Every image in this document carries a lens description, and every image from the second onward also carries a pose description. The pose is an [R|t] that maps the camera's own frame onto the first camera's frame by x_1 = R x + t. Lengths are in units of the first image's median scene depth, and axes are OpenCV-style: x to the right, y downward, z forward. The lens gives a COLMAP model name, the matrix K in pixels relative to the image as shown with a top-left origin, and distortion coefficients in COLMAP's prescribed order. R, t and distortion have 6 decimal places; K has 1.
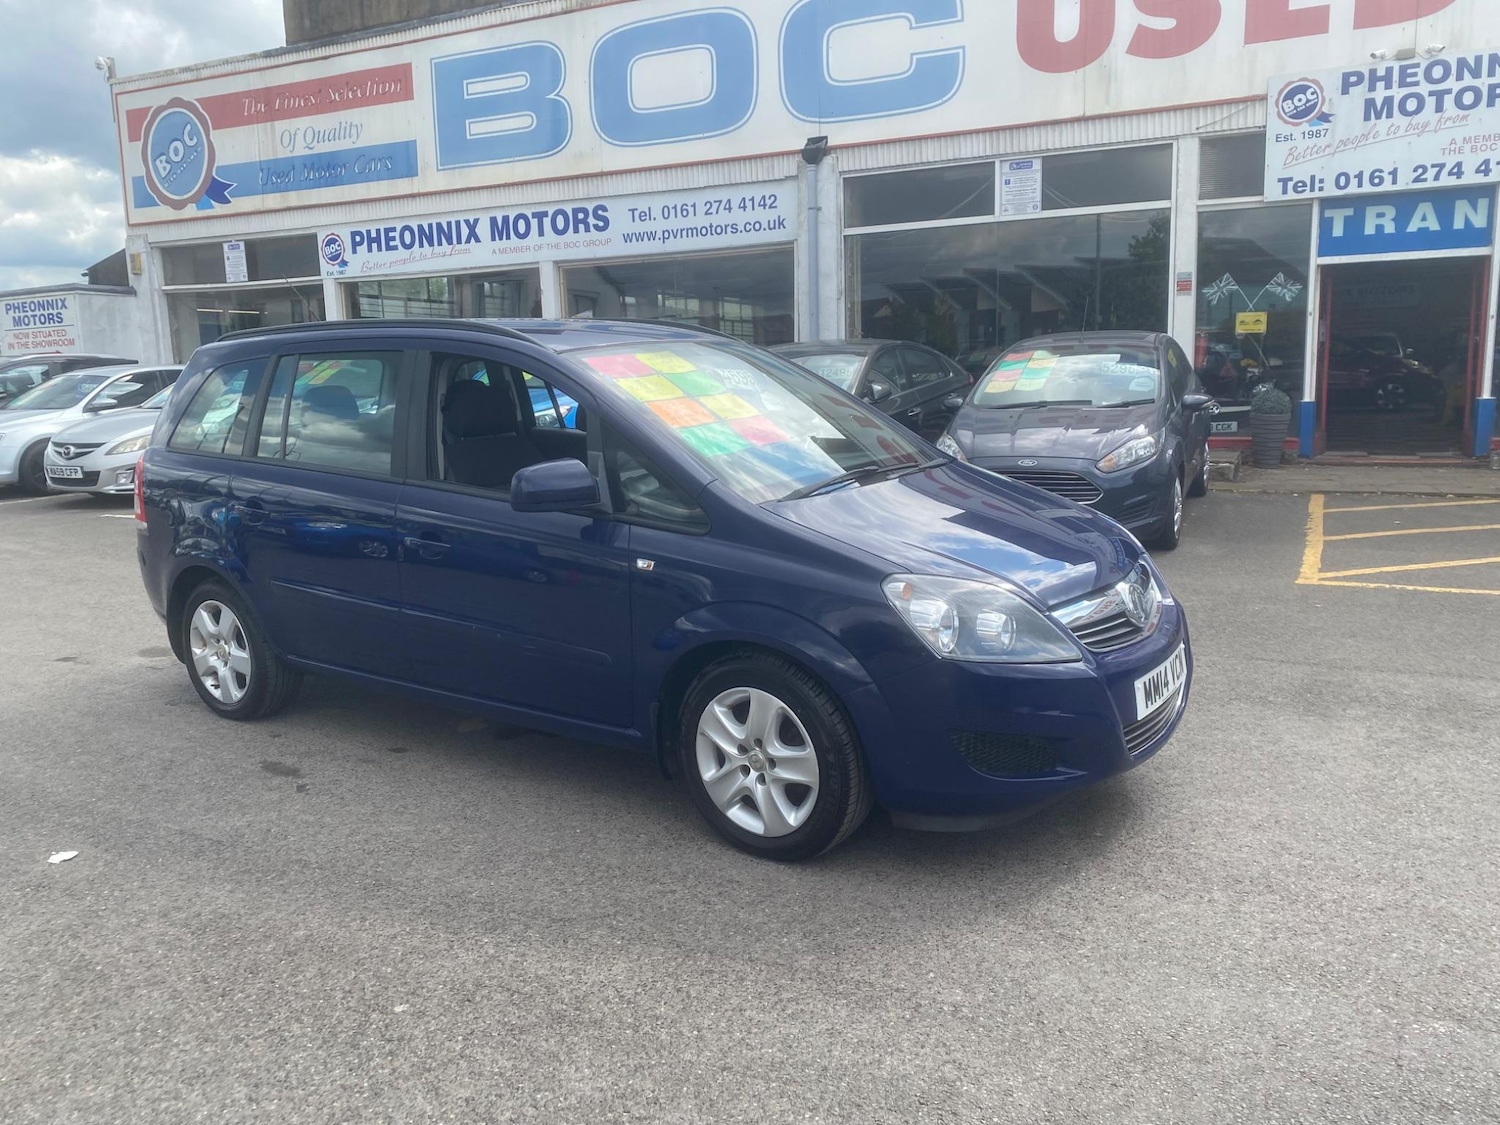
lens RADIAL K [[1139.5, 0, 767.7], [0, 1139.5, 549.8], [0, 0, 1]] dist [0.020805, -0.018898]
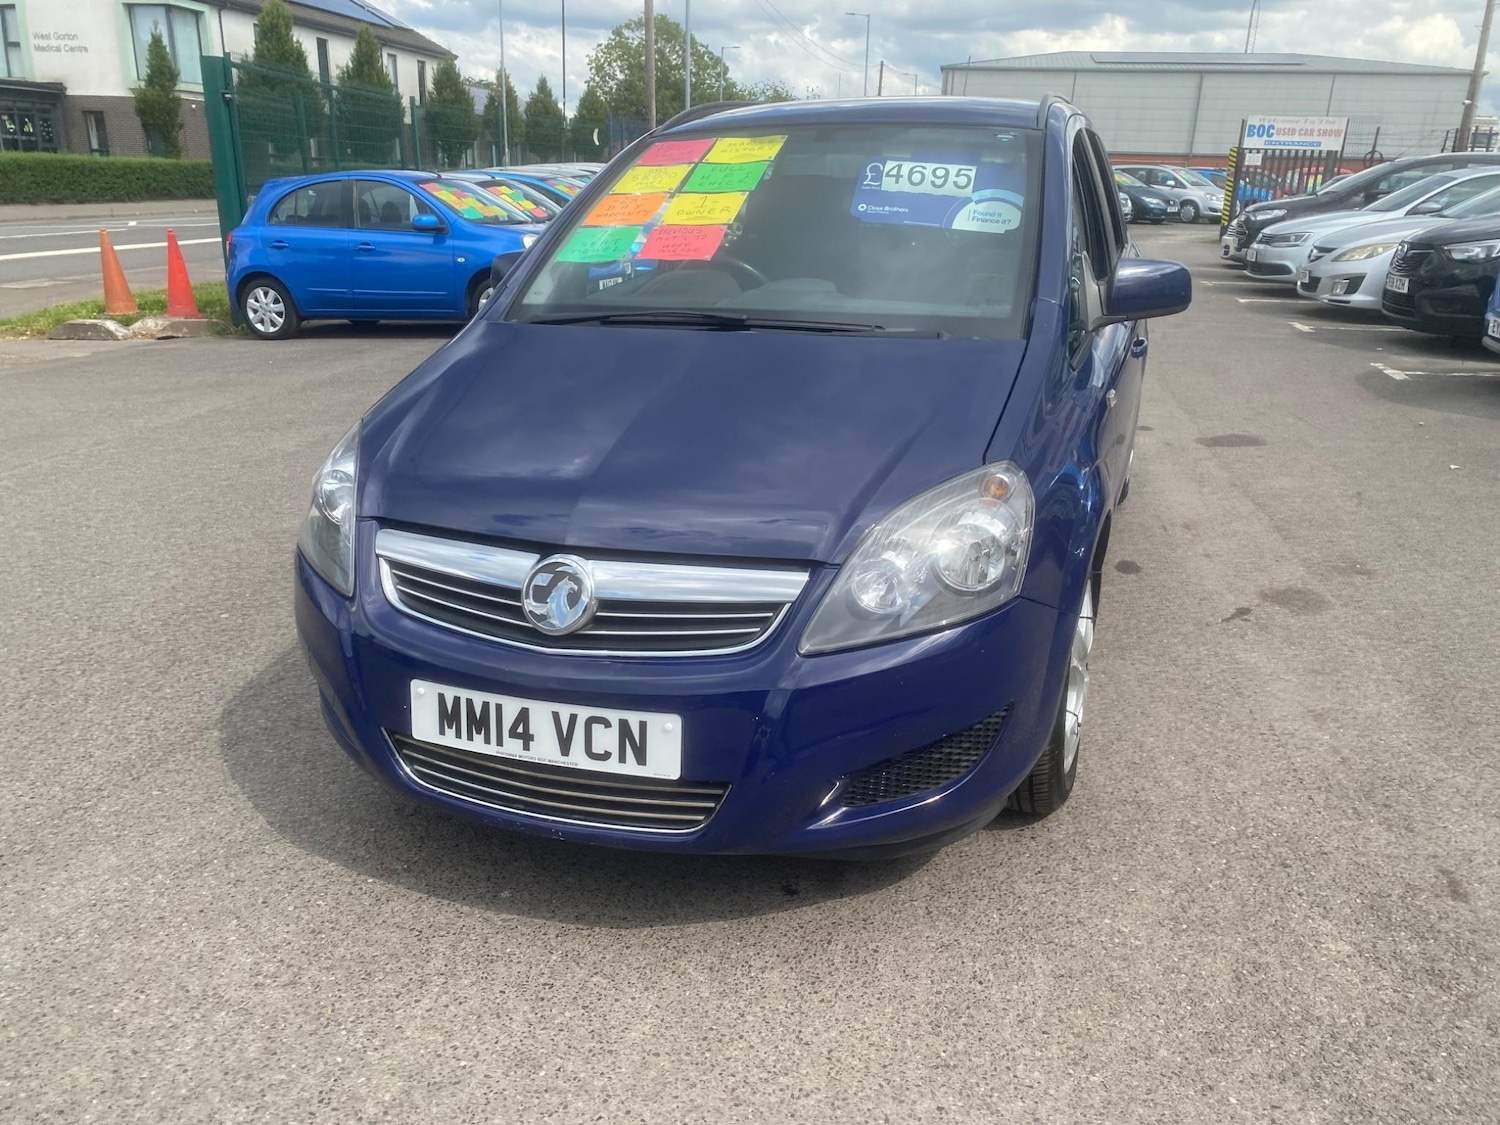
lens RADIAL K [[1139.5, 0, 764.1], [0, 1139.5, 573.4], [0, 0, 1]] dist [0.020805, -0.018898]
pose [[0.257492, 0.341917, -0.903765, 0.215361], [-0.175067, 0.936332, 0.304359, -0.038681], [0.950289, 0.079849, 0.300956, 0.230487]]
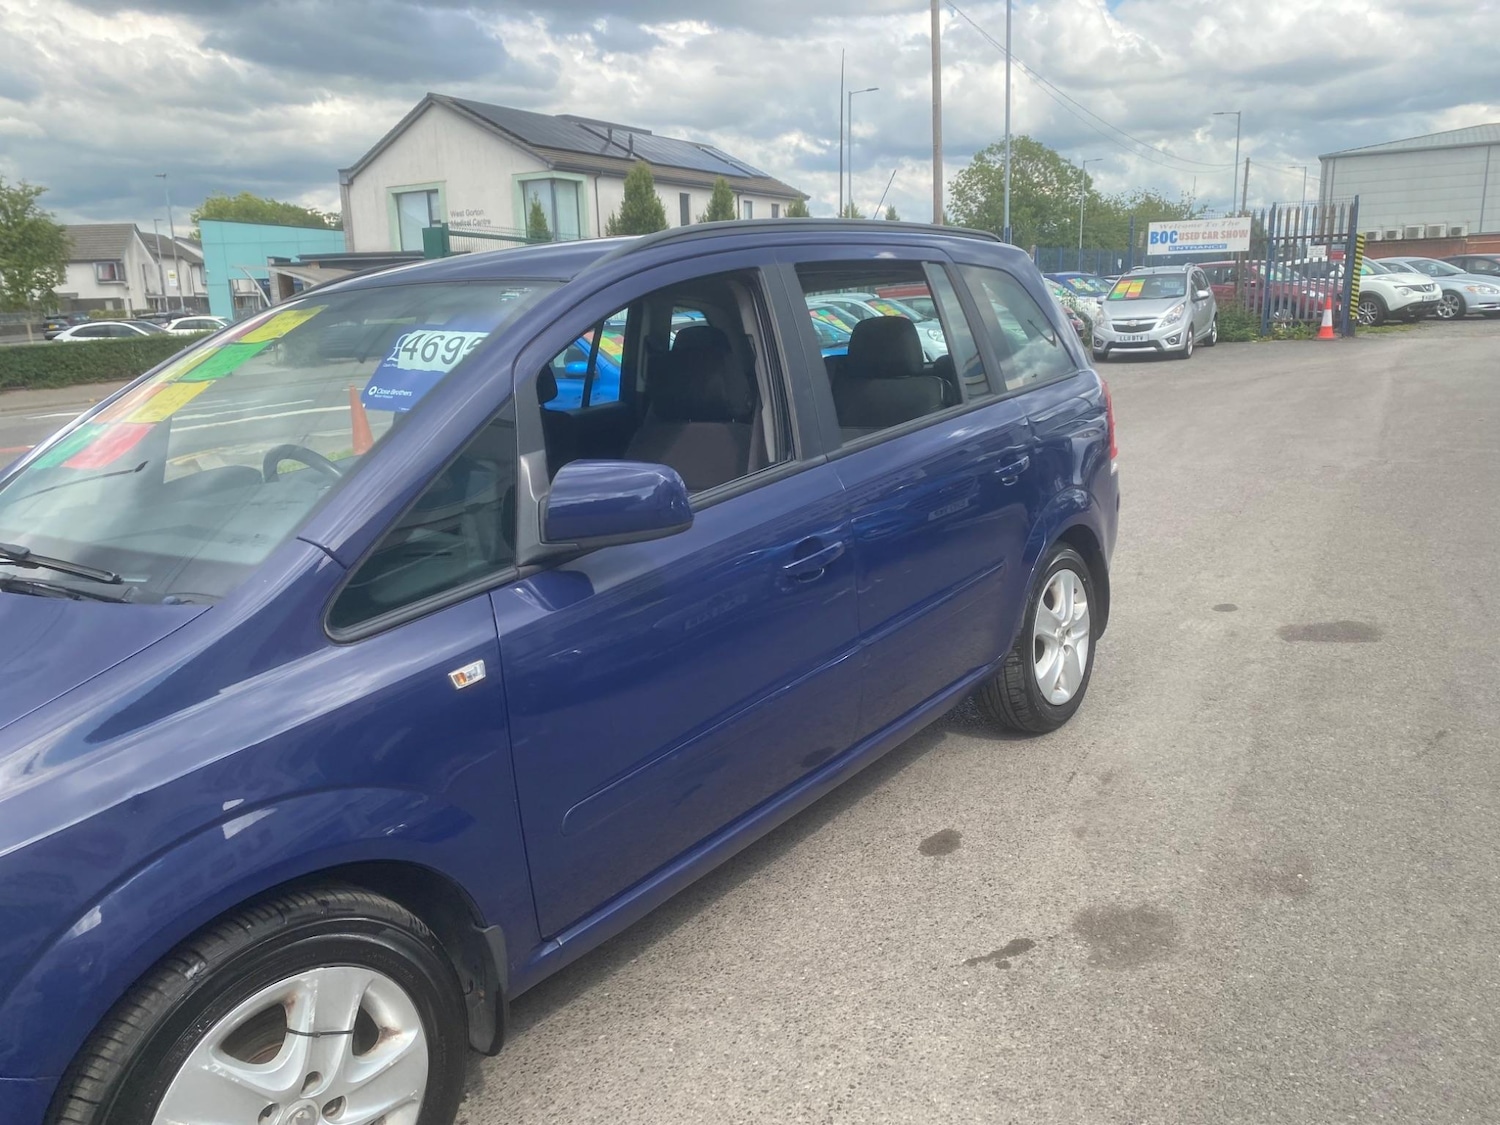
lens RADIAL K [[1139.5, 0, 737.0], [0, 1139.5, 562.6], [0, 0, 1]] dist [0.020805, -0.018898]
pose [[-0.073039, 0.246365, -0.966421, 0.163810], [-0.110108, 0.961094, 0.253329, -0.066852], [0.991232, 0.124914, -0.043071, 0.379622]]
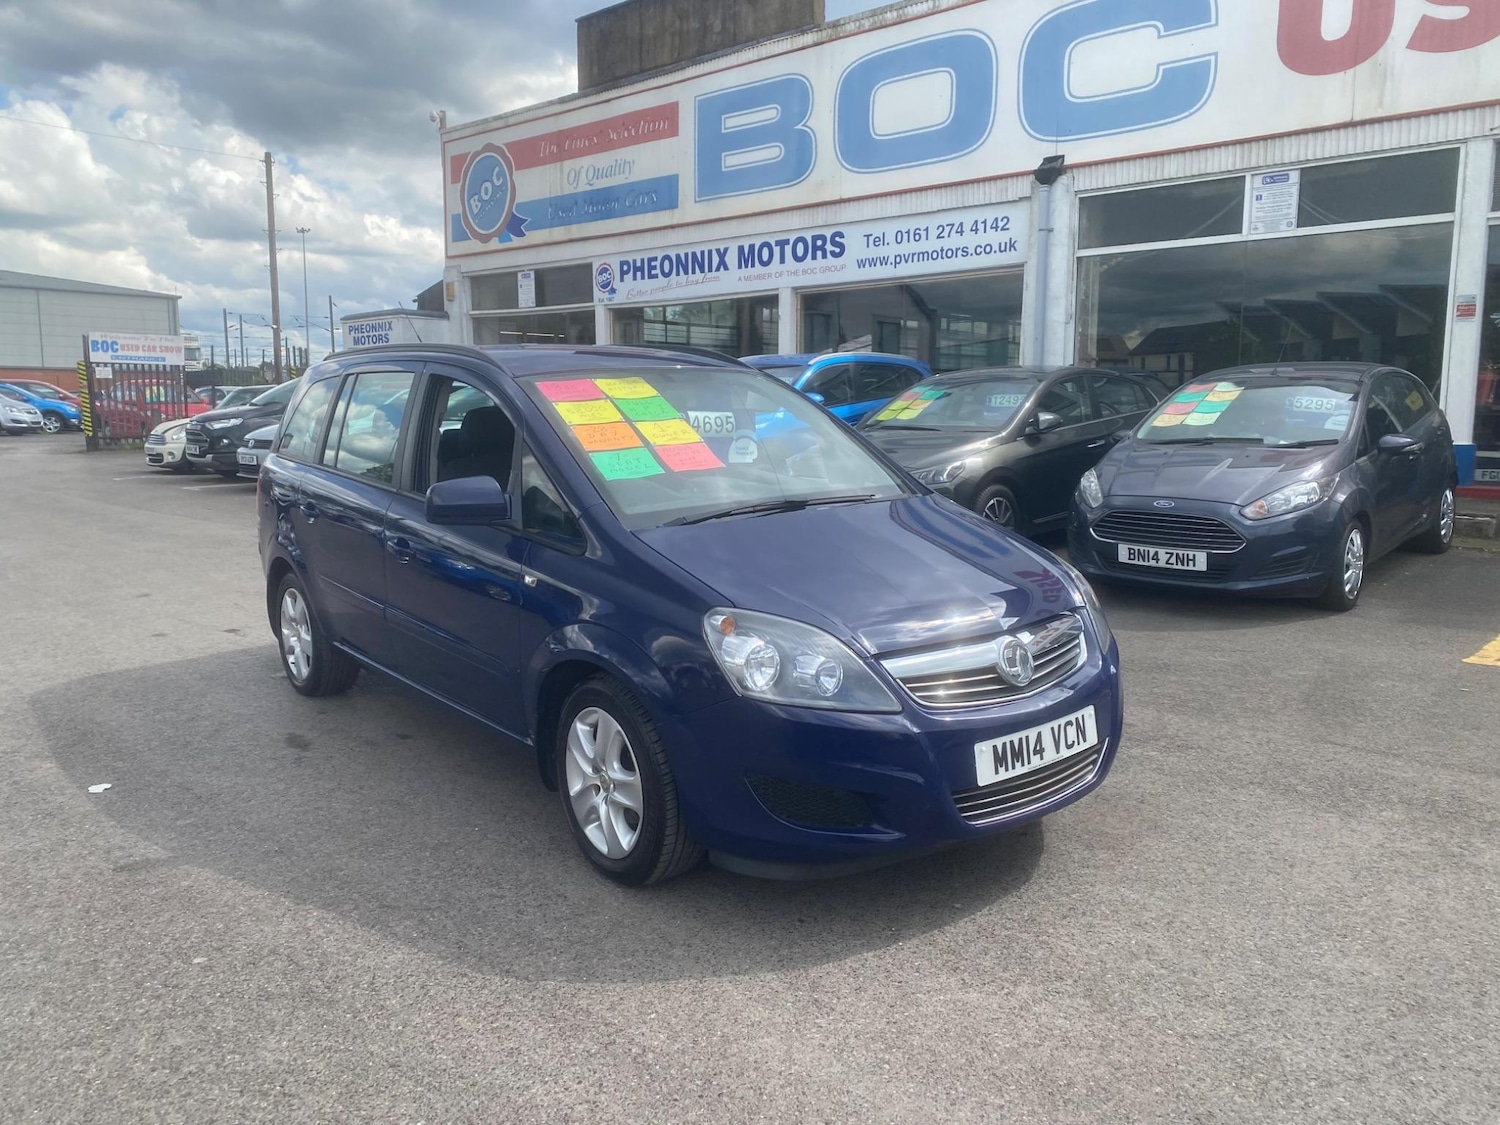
lens RADIAL K [[1138.4, 0, 741.6], [0, 1138.4, 553.9], [0, 0, 1]] dist [0.026421, -0.028868]
pose [[0.954983, 0.062071, -0.290093, 0.092628], [-0.066841, 0.997742, -0.006554, -0.004321], [0.289031, 0.025649, 0.956976, 0.014339]]
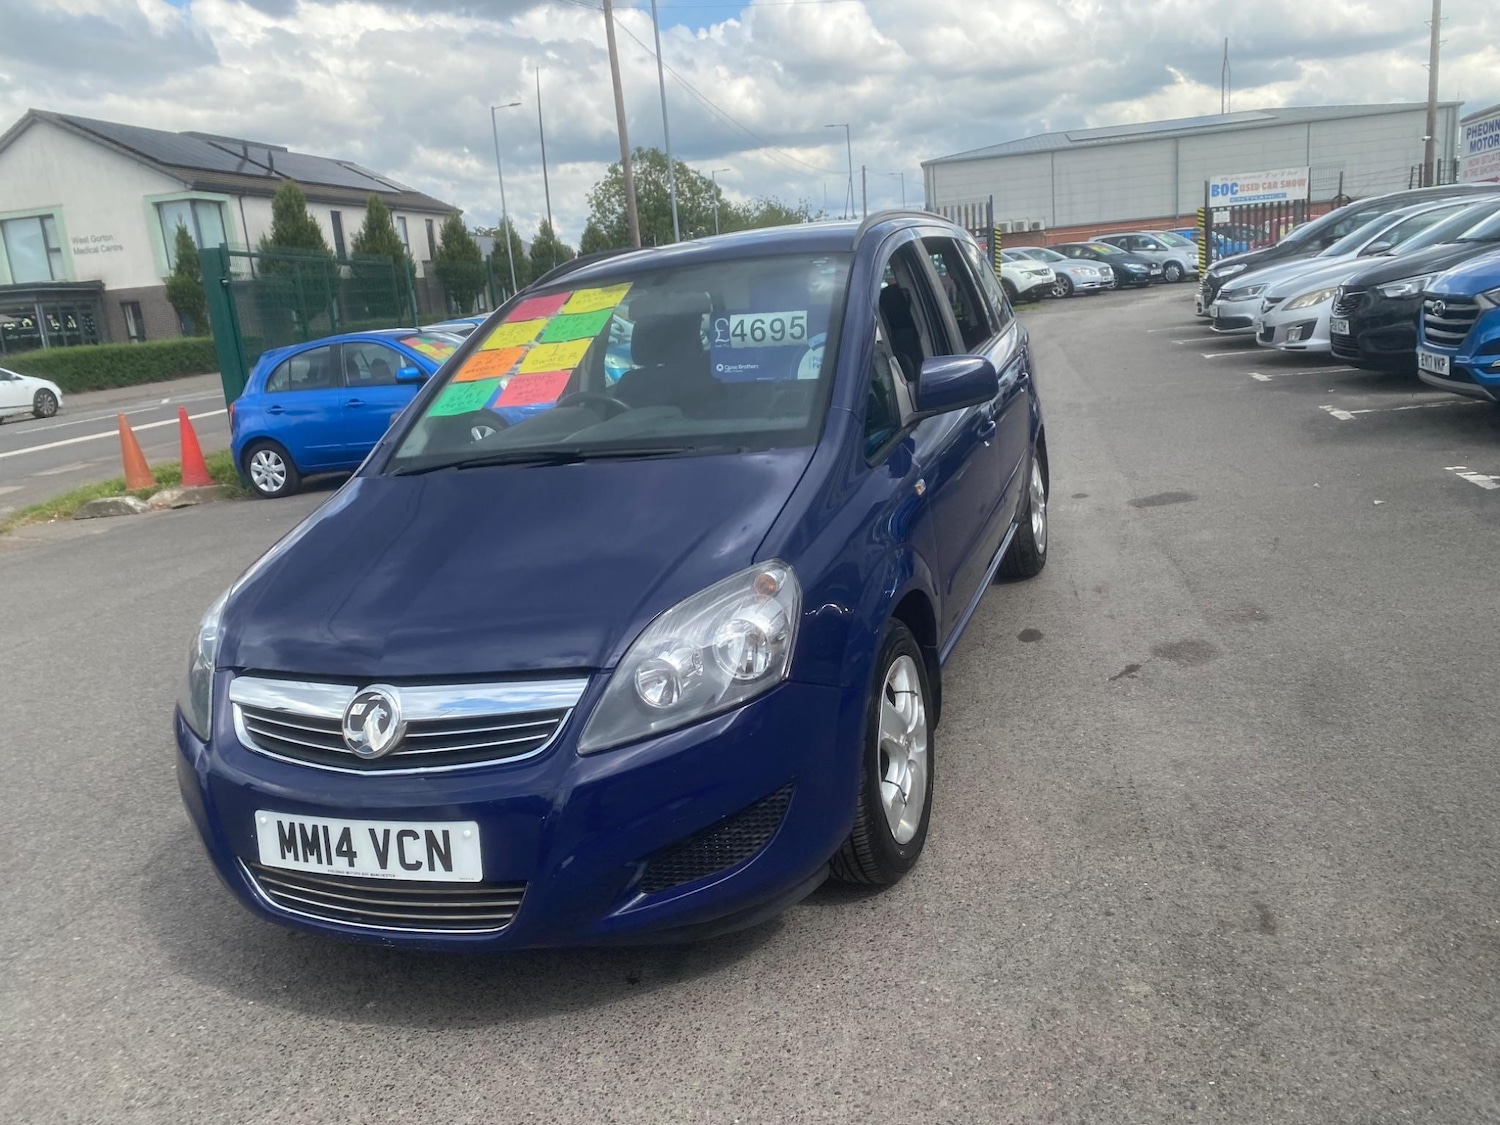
lens RADIAL K [[1139.5, 0, 737.2], [0, 1139.5, 550.6], [0, 0, 1]] dist [0.020805, -0.018898]
pose [[0.232241, 0.218078, -0.947896, 0.239023], [-0.062066, 0.975878, 0.209309, -0.048341], [0.970676, 0.010222, 0.240174, 0.260254]]
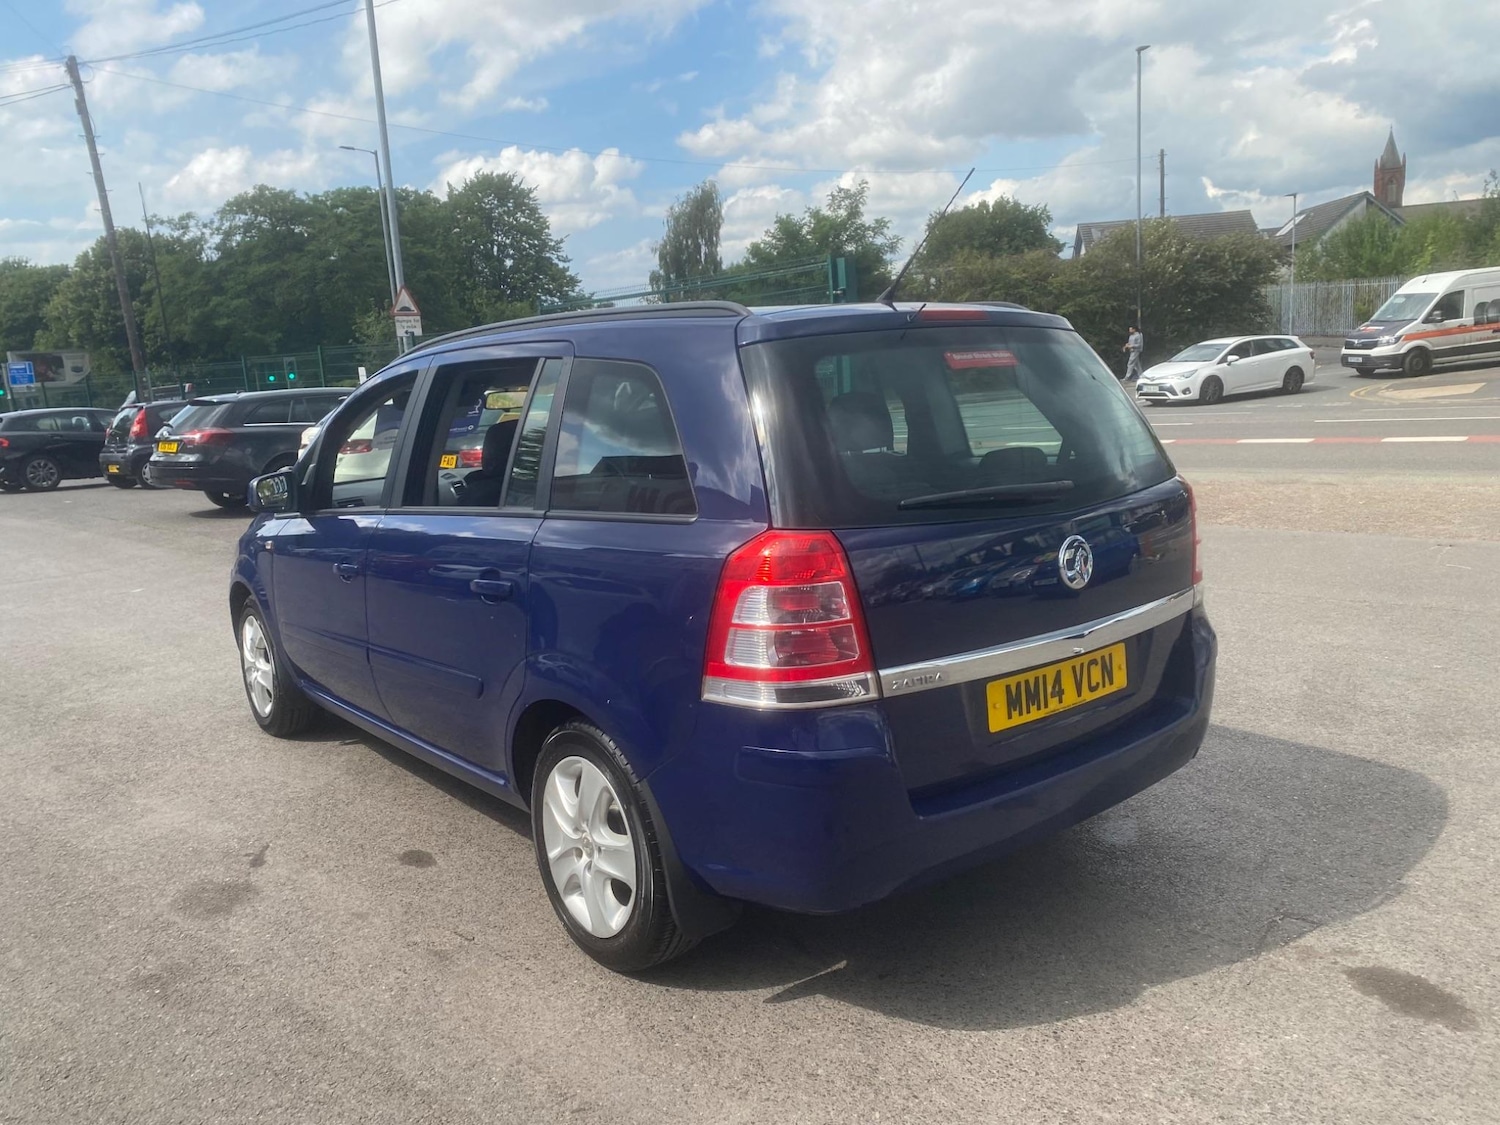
lens RADIAL K [[1139.5, 0, 741.9], [0, 1139.5, 559.4], [0, 0, 1]] dist [0.020805, -0.018898]
pose [[-0.952882, 0.027869, 0.302059, -0.187165], [0.124901, 0.943488, 0.306969, -0.098163], [-0.276434, 0.330233, -0.902513, 0.606363]]
